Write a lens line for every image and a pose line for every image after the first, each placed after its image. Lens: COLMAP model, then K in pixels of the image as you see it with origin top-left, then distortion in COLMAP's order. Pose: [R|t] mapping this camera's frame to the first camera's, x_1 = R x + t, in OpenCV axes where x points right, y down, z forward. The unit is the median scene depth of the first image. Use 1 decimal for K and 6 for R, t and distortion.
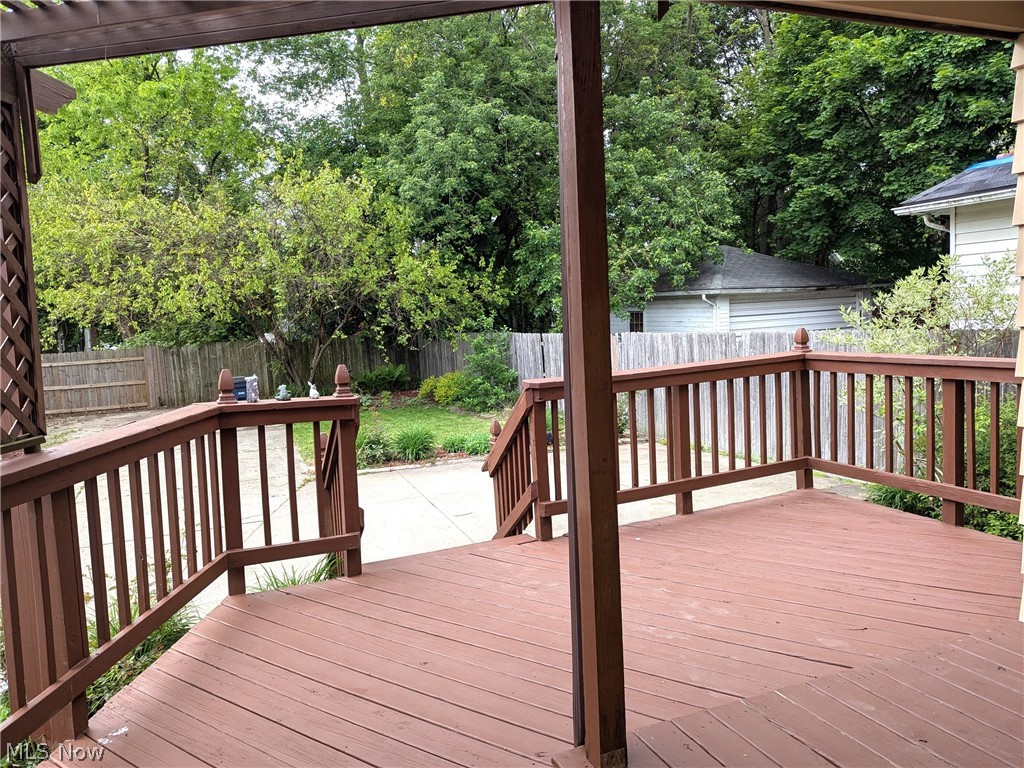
lens RADIAL K [[728.7, 0, 517.5], [0, 728.7, 376.4], [0, 0, 1]] dist [0.063896, -0.055864]
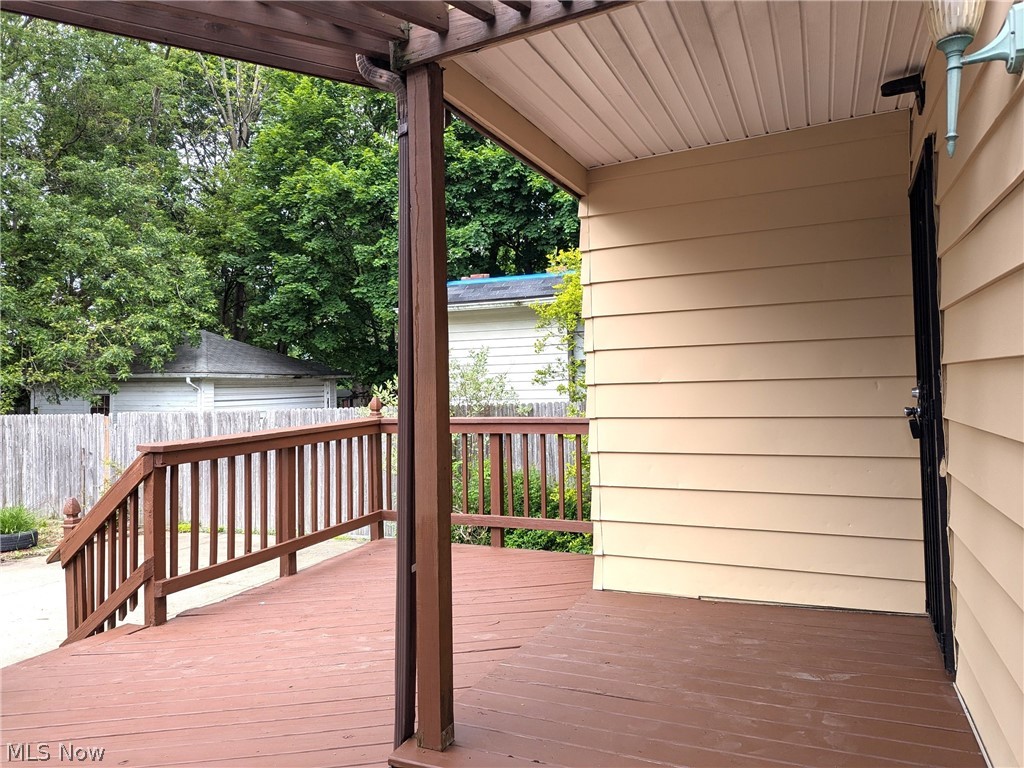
lens RADIAL K [[728.7, 0, 519.0], [0, 728.7, 377.1], [0, 0, 1]] dist [0.063896, -0.055864]
pose [[0.725477, 0.040554, 0.687051, -0.105467], [0.049202, 0.992652, -0.110547, 0.018053], [-0.686486, 0.114004, 0.718151, 0.007778]]
